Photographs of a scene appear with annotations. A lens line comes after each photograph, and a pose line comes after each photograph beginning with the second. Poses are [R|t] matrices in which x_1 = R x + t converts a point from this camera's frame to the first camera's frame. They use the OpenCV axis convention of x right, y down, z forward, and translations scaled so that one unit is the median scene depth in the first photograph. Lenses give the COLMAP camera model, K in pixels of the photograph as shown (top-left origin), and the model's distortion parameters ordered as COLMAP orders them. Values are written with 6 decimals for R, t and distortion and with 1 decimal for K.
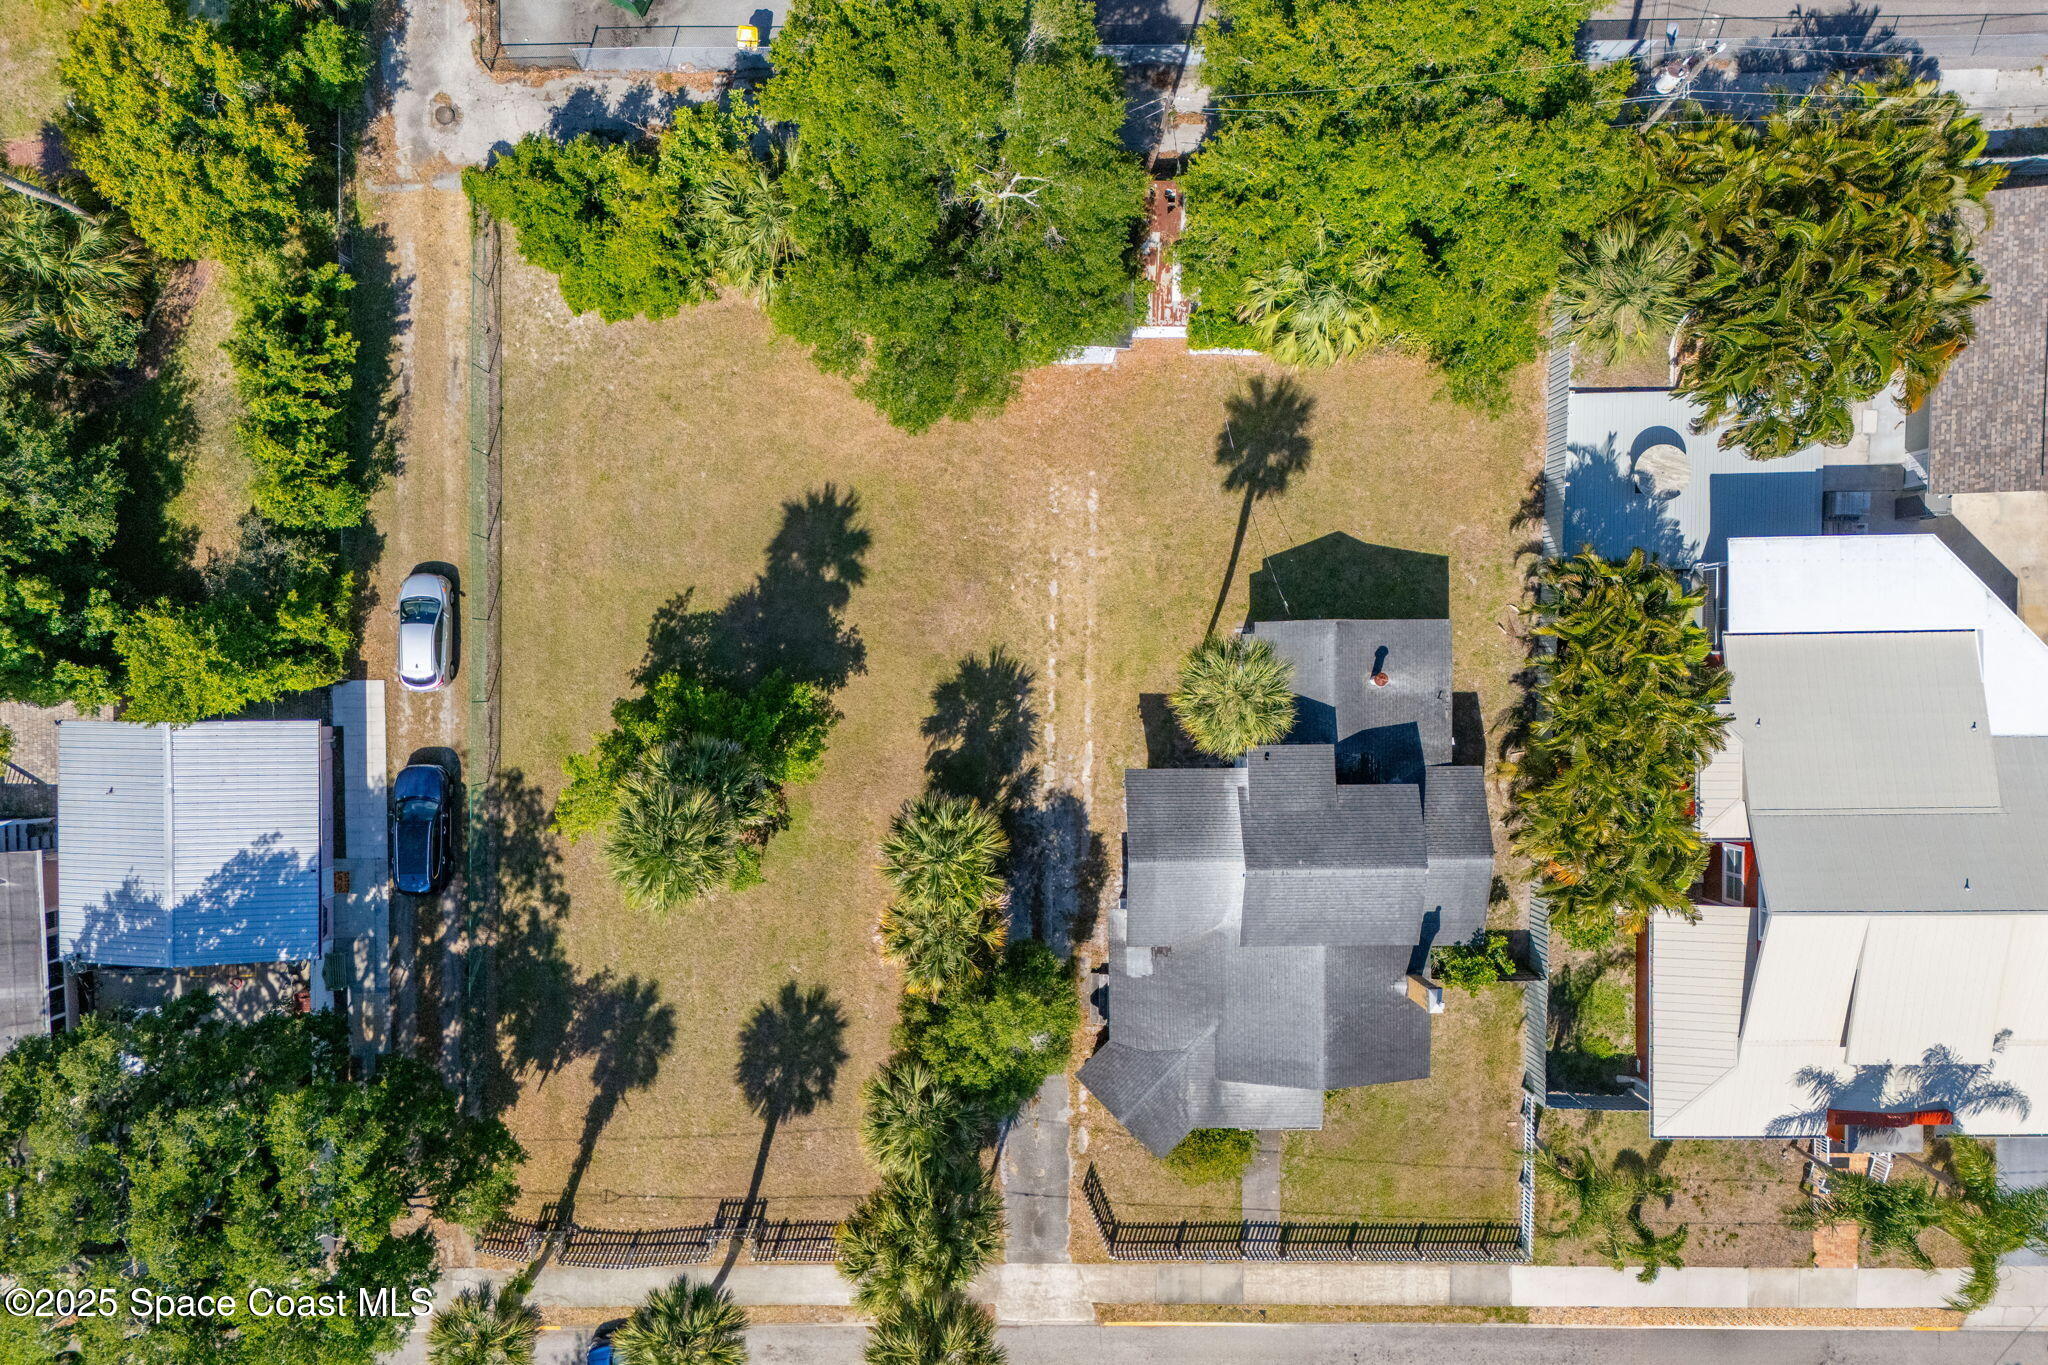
lens RADIAL K [[1513.8, 0, 1022.3], [0, 1513.8, 671.4], [0, 0, 1]] dist [0.058395, -0.039284]
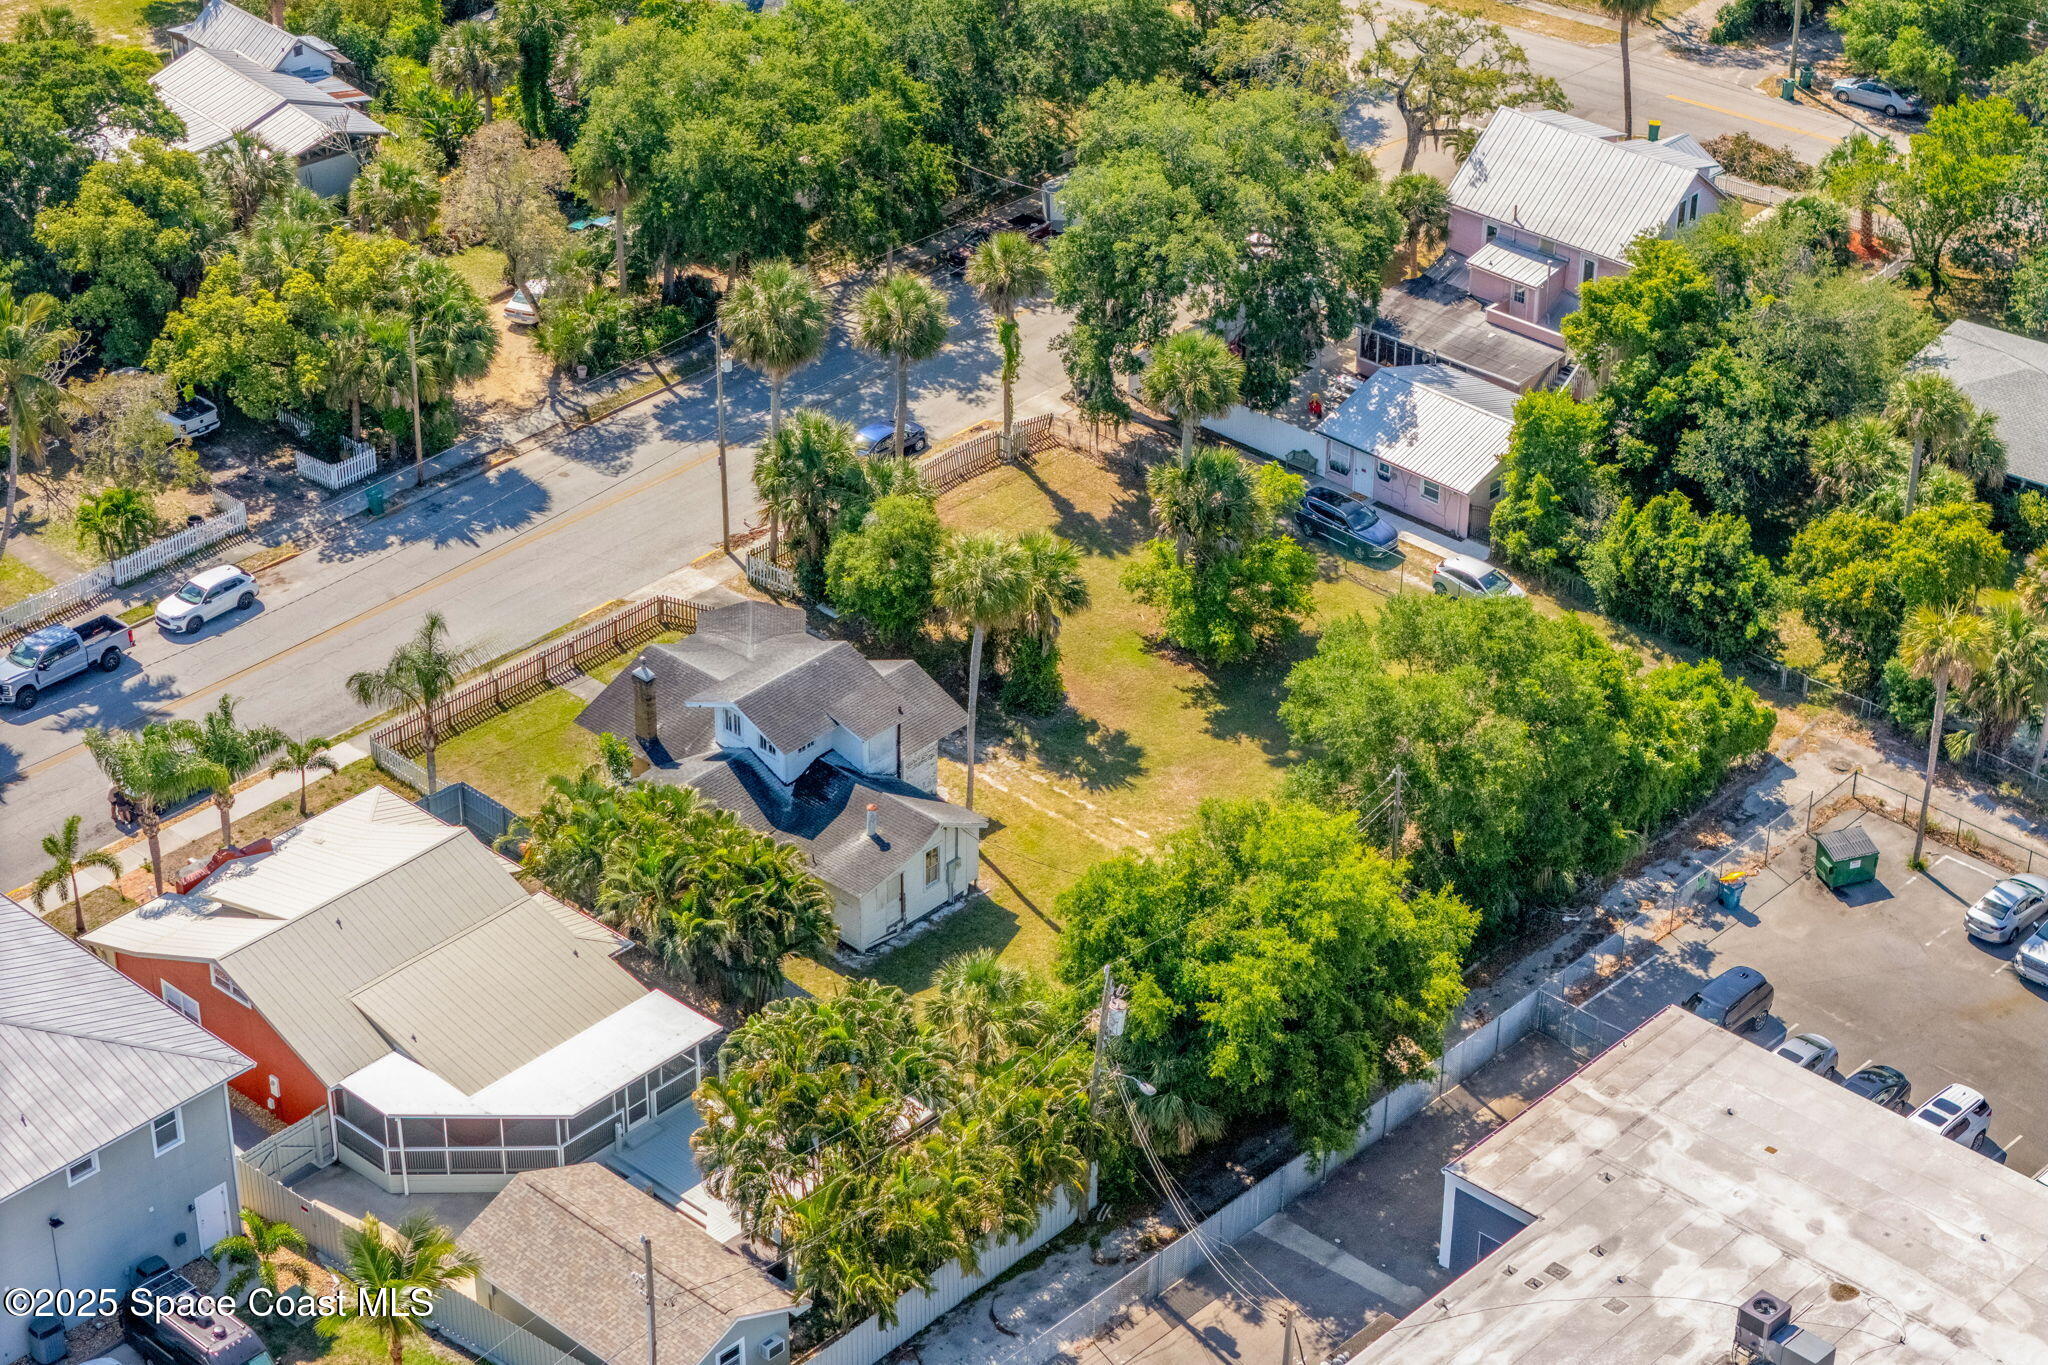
lens RADIAL K [[4064.6, 0, 1028.8], [0, 4064.6, 682.7], [0, 0, 1]] dist [-0.187654, 0.410368]
pose [[-0.683073, 0.379448, -0.624044, 1.730580], [-0.730022, -0.380320, 0.567824, -1.506693], [-0.021877, 0.843431, 0.536792, -0.549276]]
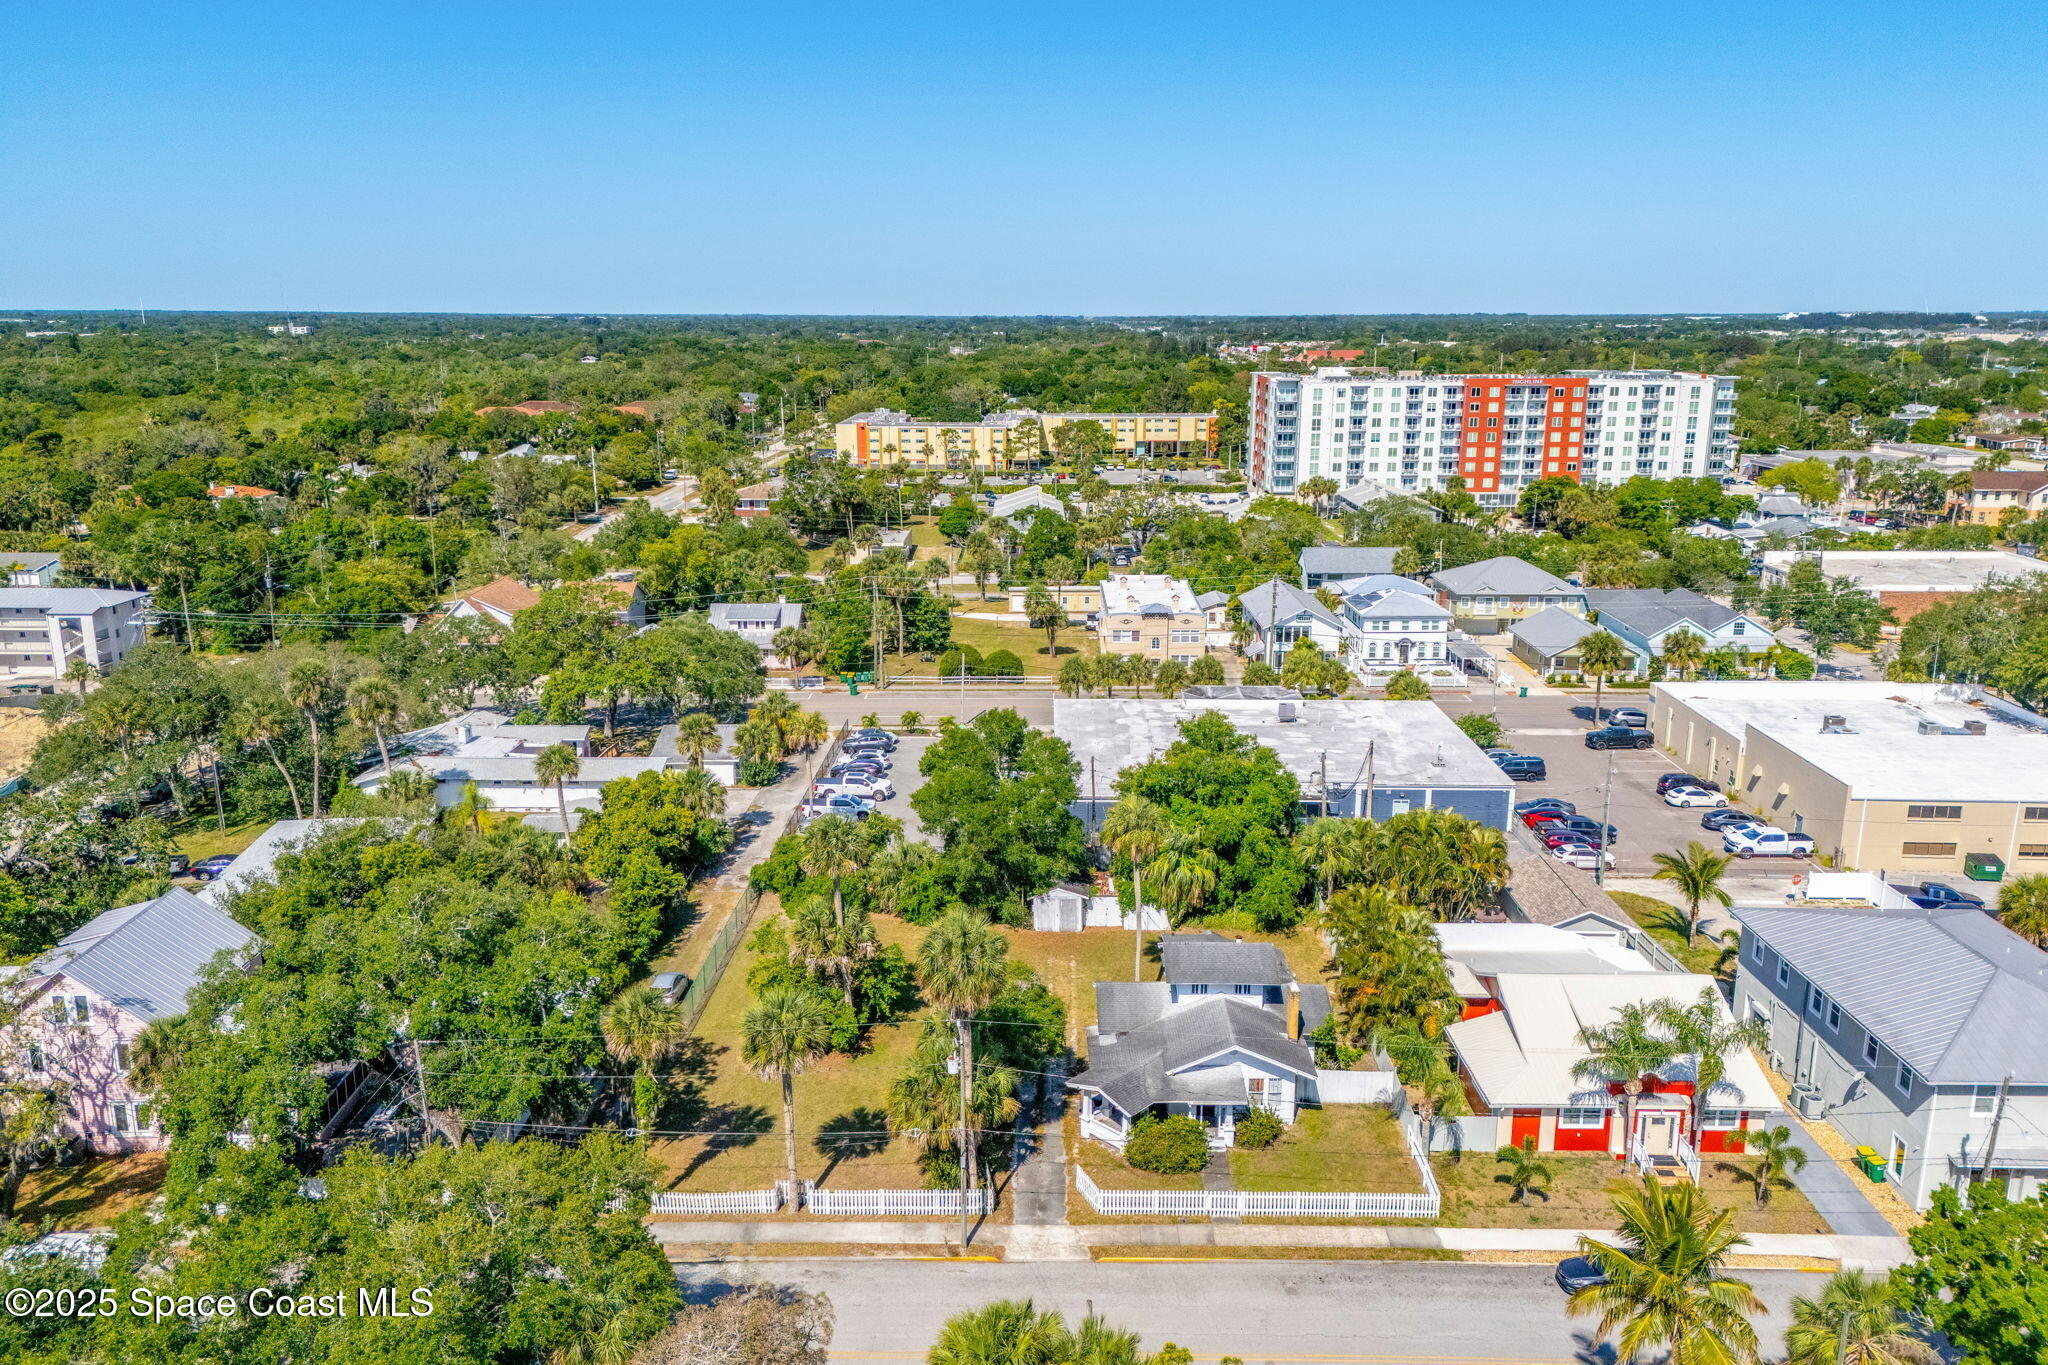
lens RADIAL K [[1518.8, 0, 992.5], [0, 1518.8, 681.7], [0, 0, 1]] dist [0.019043, -0.001320]
pose [[0.999532, 0.014406, -0.027003, -0.002300], [-0.029346, 0.200582, -0.979237, 1.479045], [-0.008691, 0.979571, 0.200910, 0.340308]]
